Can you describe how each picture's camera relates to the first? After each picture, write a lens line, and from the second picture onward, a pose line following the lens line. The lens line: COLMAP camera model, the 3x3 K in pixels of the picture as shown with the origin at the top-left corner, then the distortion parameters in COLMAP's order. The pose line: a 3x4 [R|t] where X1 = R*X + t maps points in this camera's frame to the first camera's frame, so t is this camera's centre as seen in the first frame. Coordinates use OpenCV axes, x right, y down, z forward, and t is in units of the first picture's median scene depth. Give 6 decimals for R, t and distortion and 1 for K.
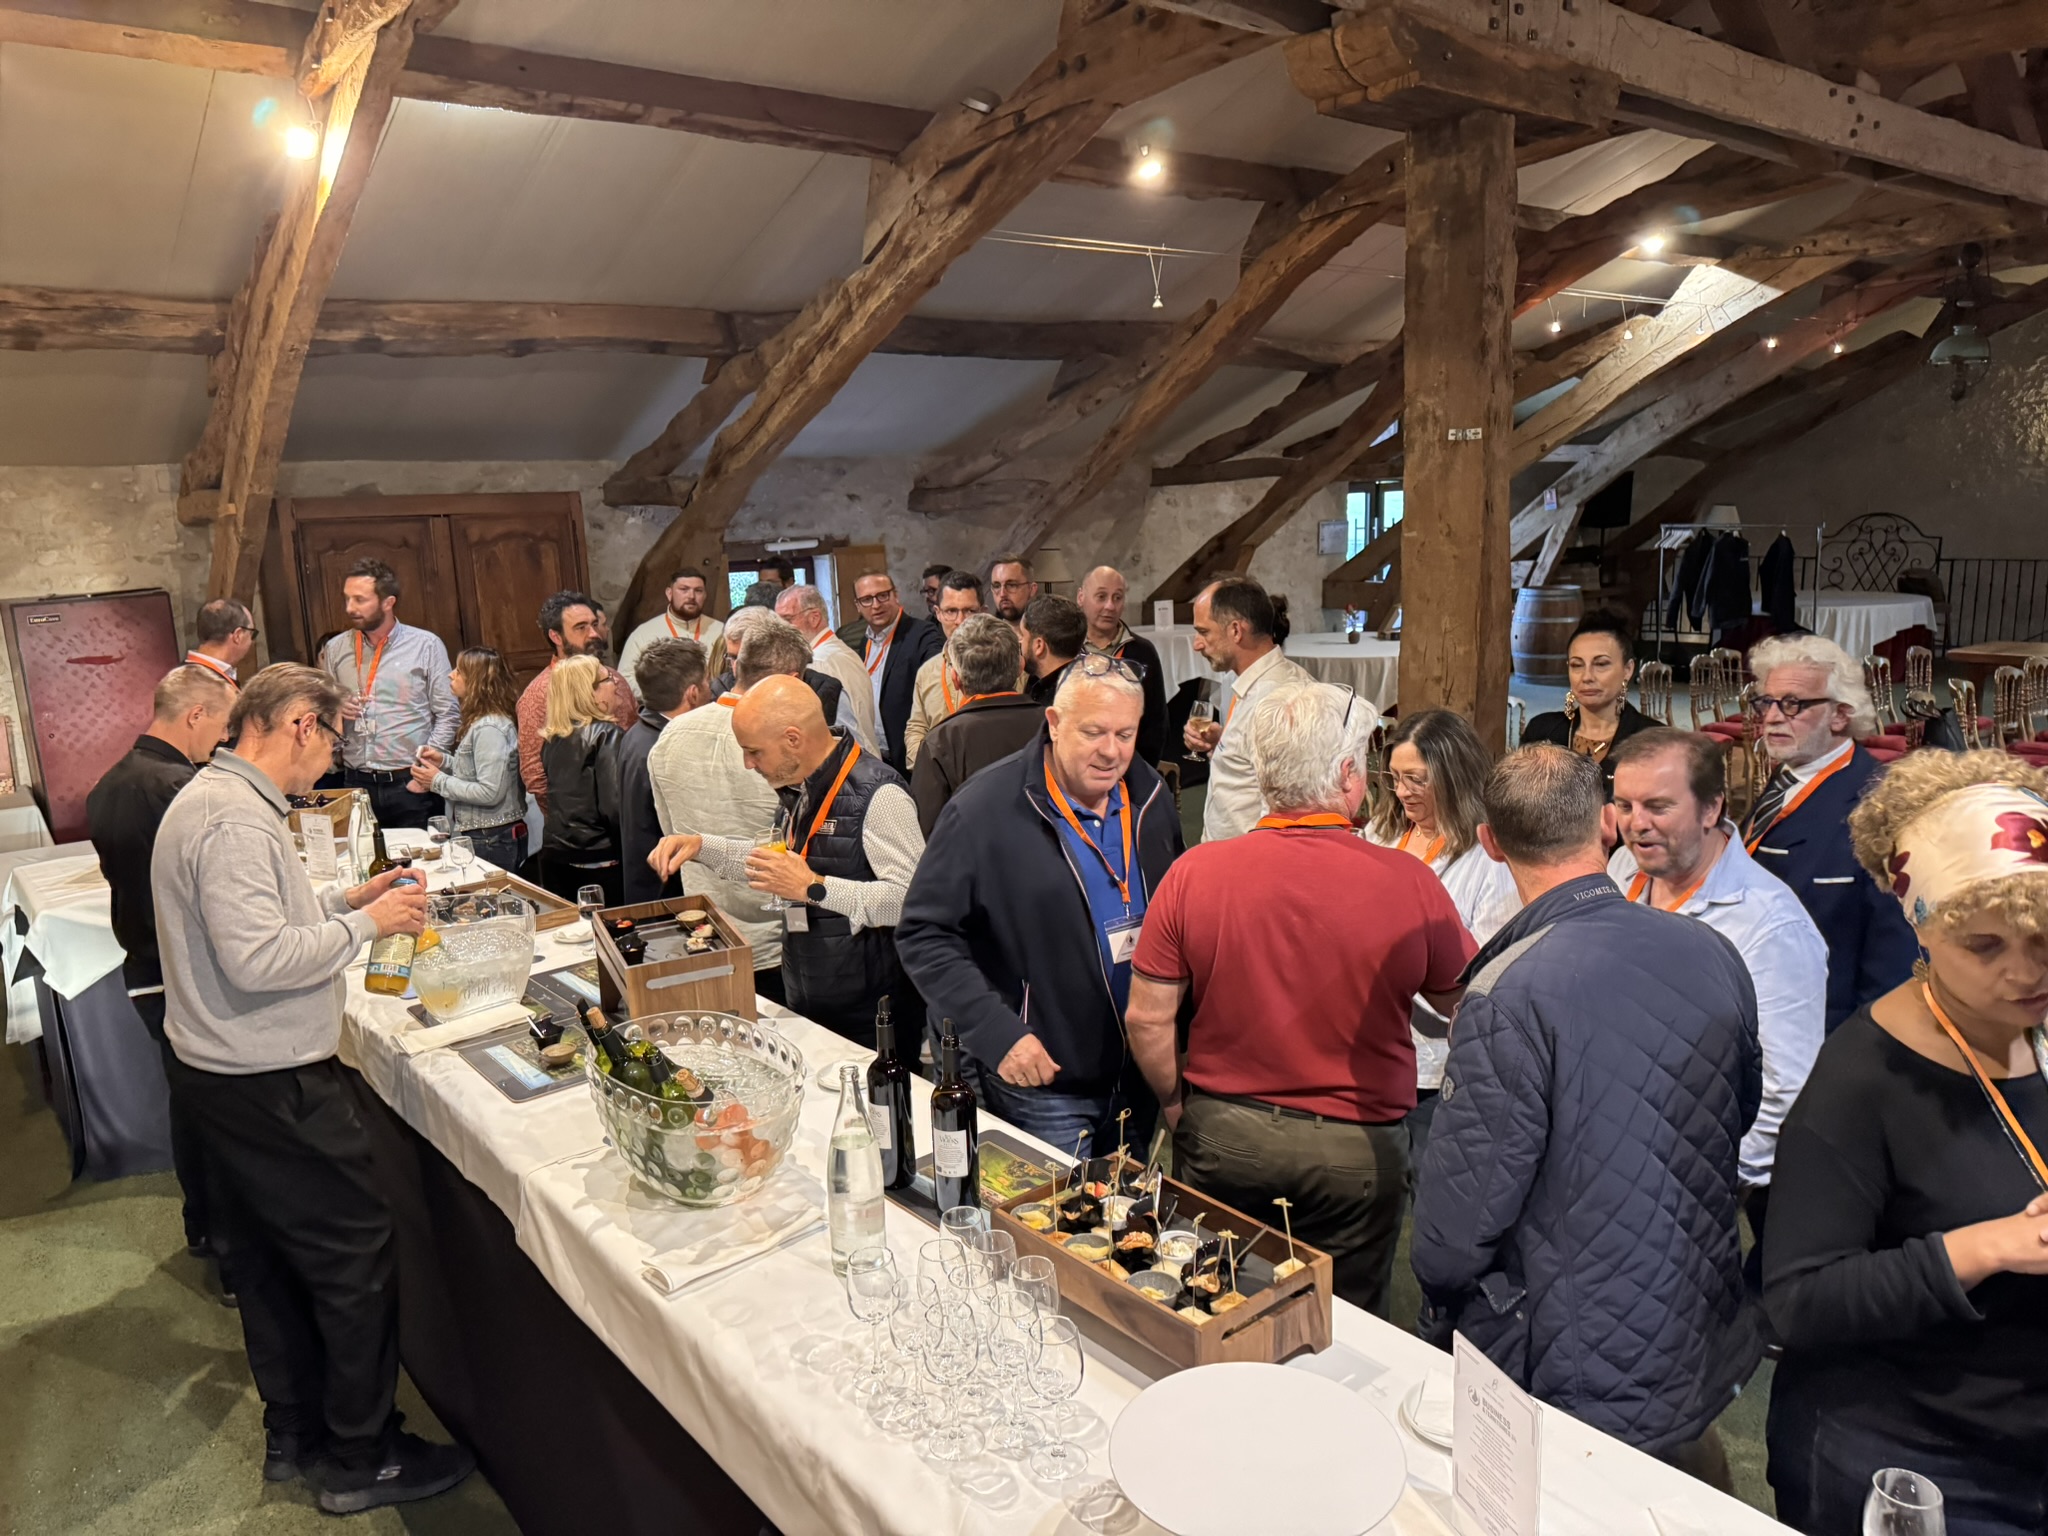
lens RADIAL K [[1428.5, 0, 1005.1], [0, 1428.5, 770.0], [0, 0, 1]] dist [0.037172, -0.031981]
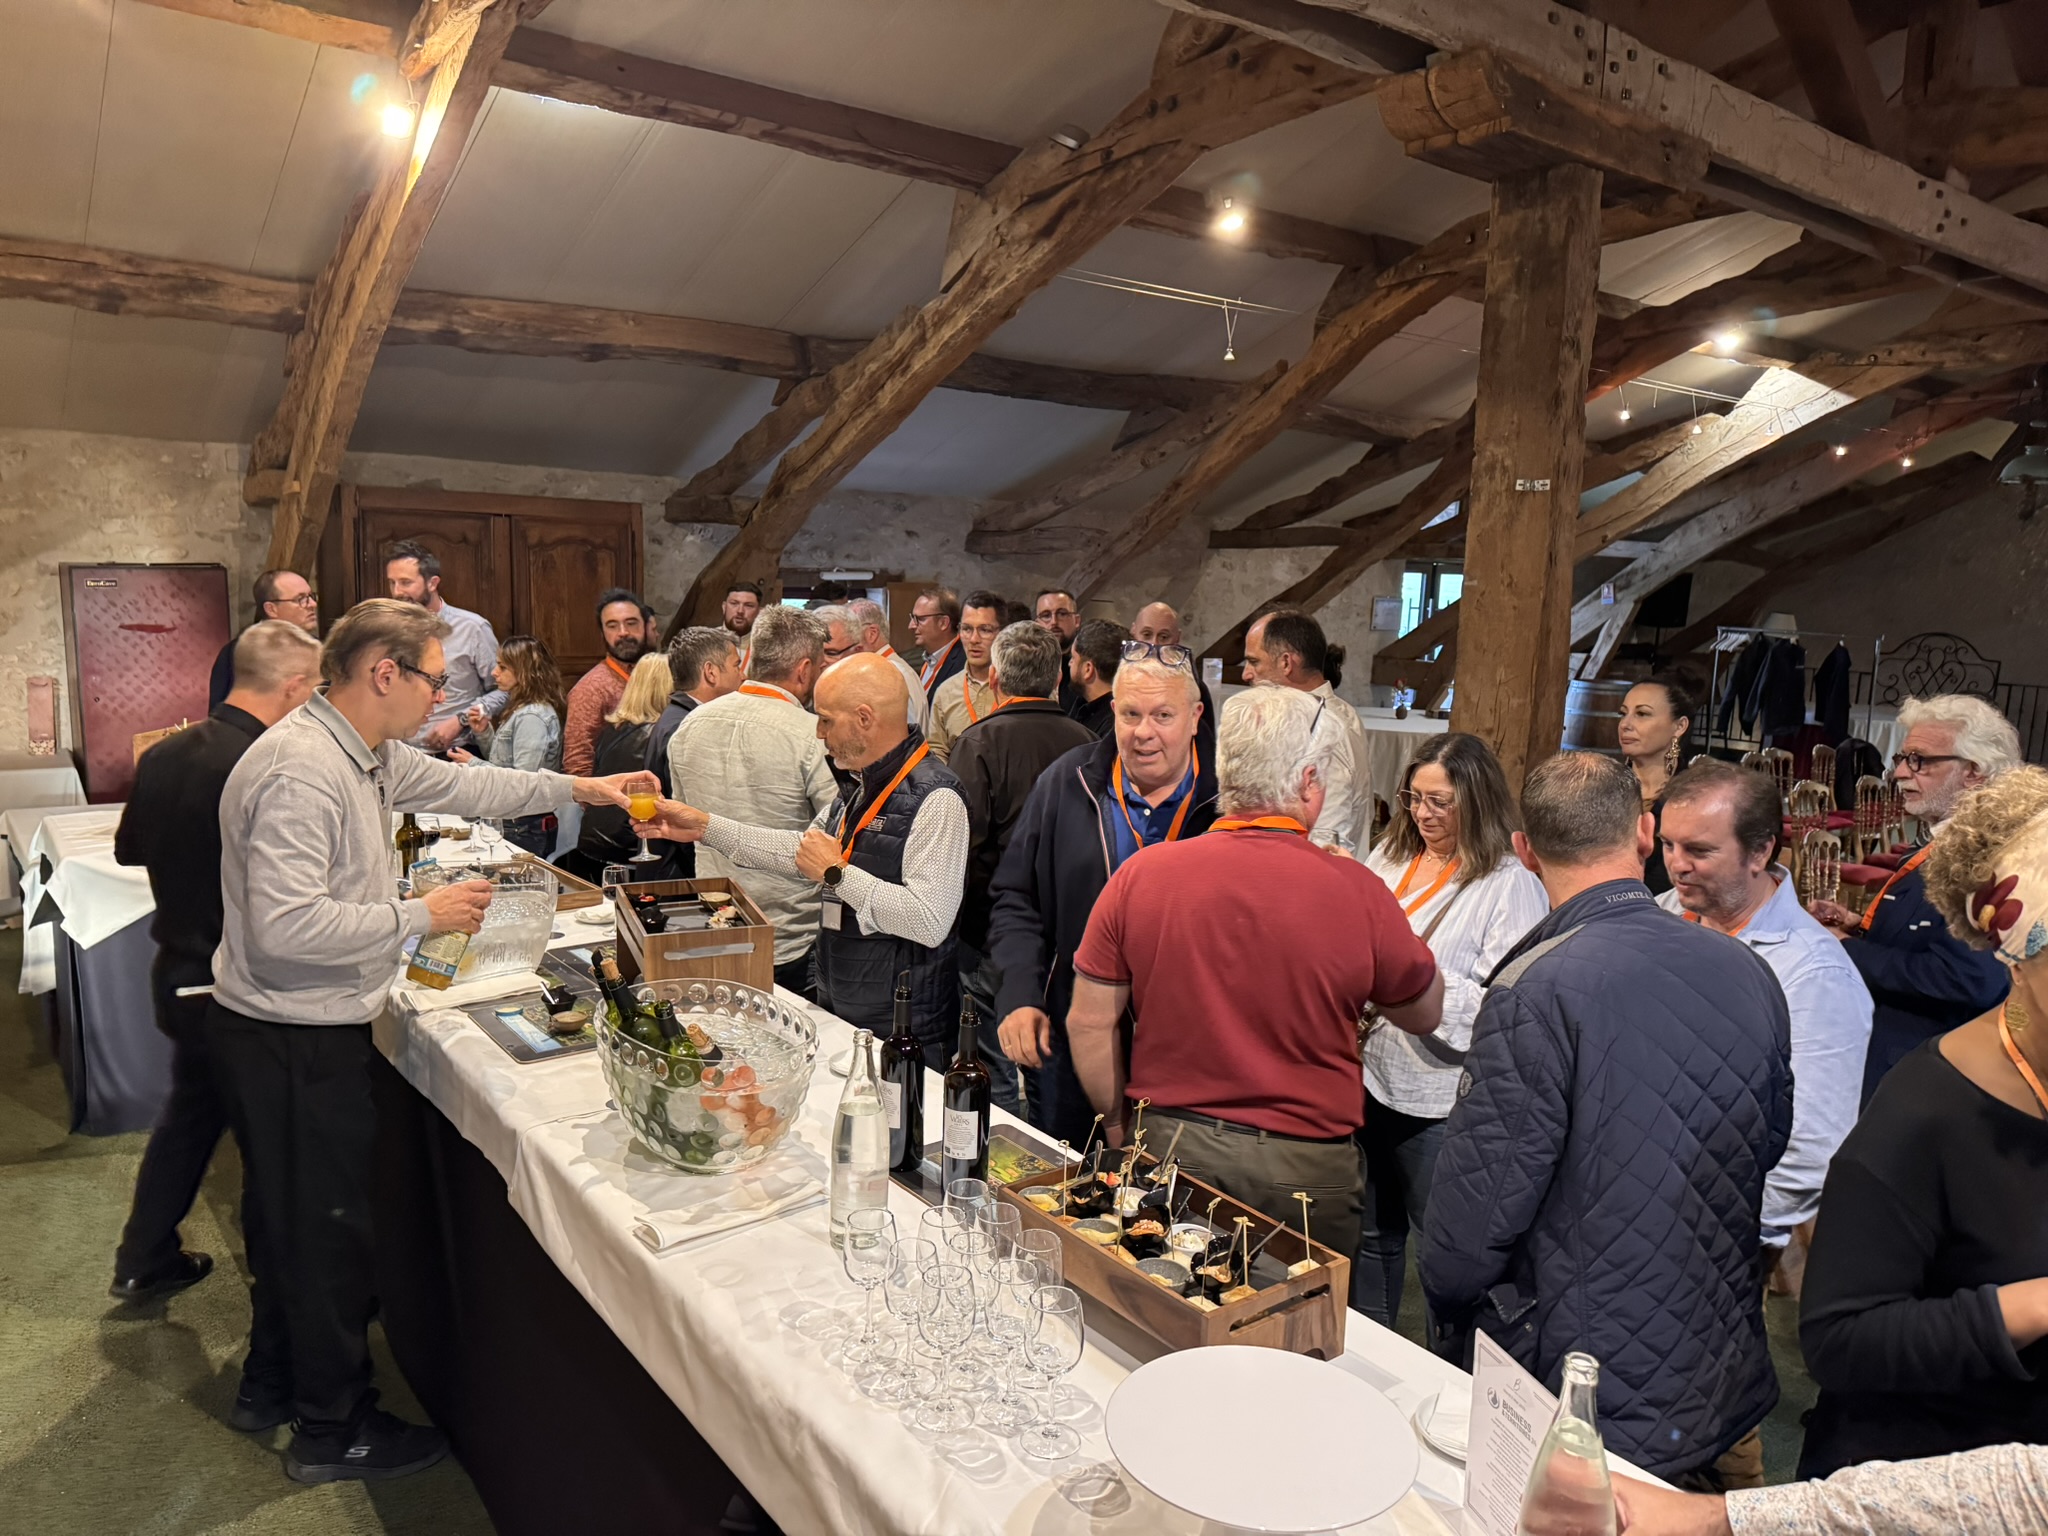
lens RADIAL K [[1428.5, 0, 1023.1], [0, 1428.5, 781.5], [0, 0, 1]] dist [0.037172, -0.031981]
pose [[0.996965, 0.076425, -0.014824, 0.000037], [-0.076923, 0.996366, -0.036585, 0.022865], [0.011974, 0.037614, 0.999221, 0.009207]]
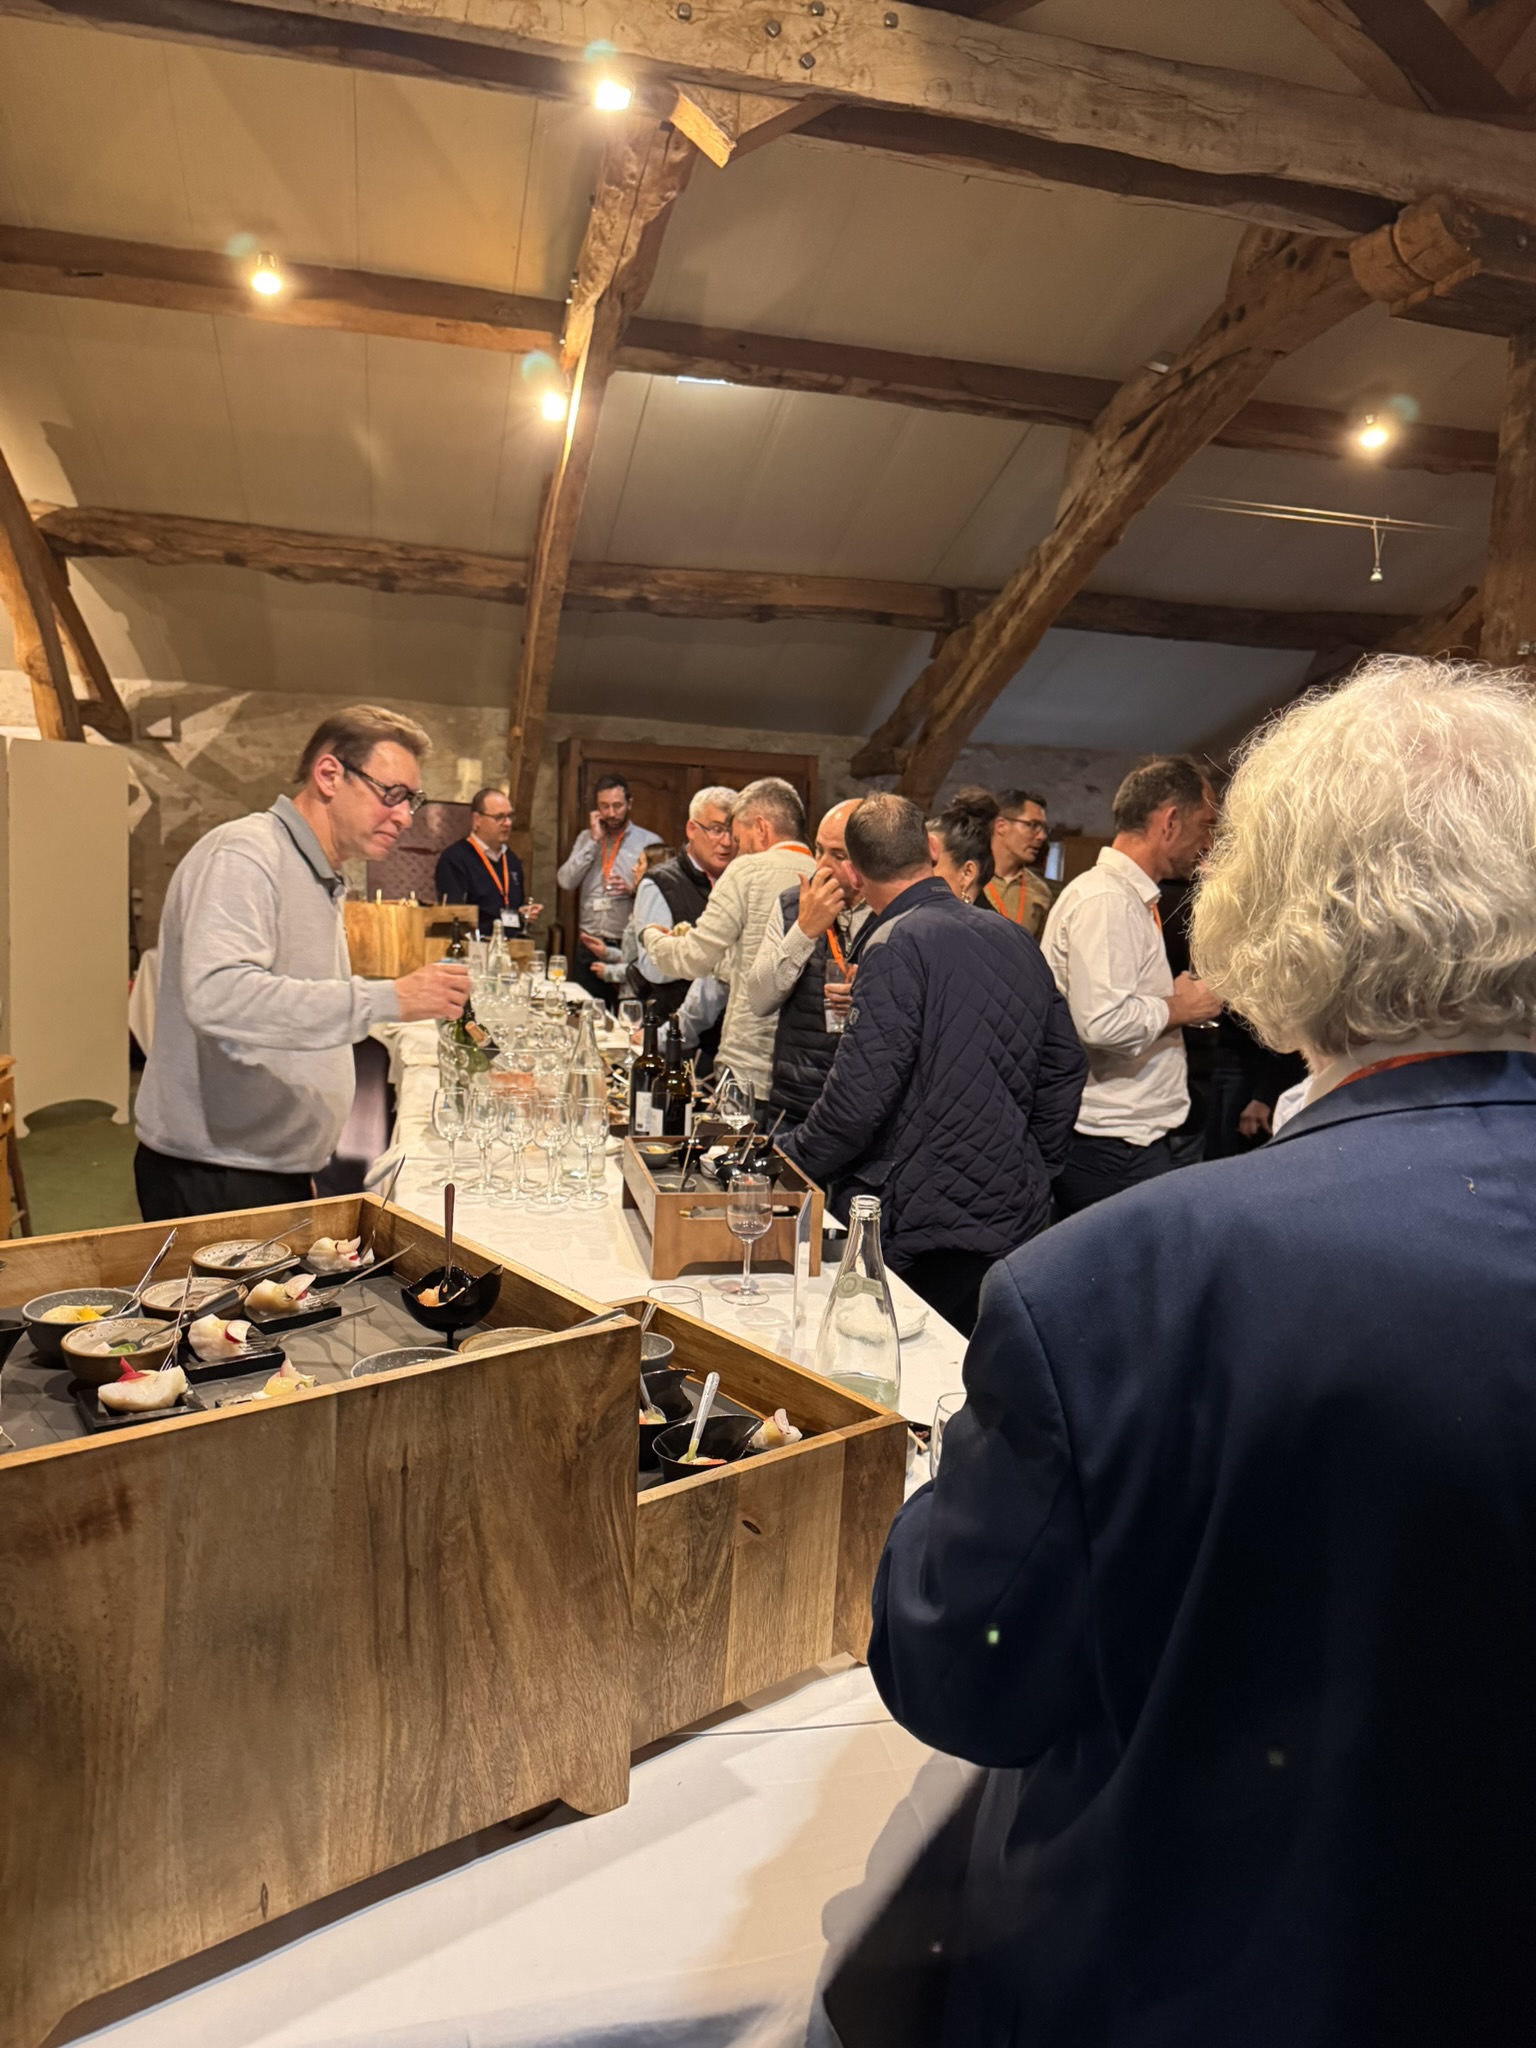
lens RADIAL K [[1428.5, 0, 769.5], [0, 1428.5, 1060.2], [0, 0, 1]] dist [0.037172, -0.031981]
pose [[0.911098, 0.138144, -0.388352, 0.188132], [-0.156464, 0.987558, -0.015779, 0.088926], [0.381340, 0.075140, 0.921376, -0.028936]]
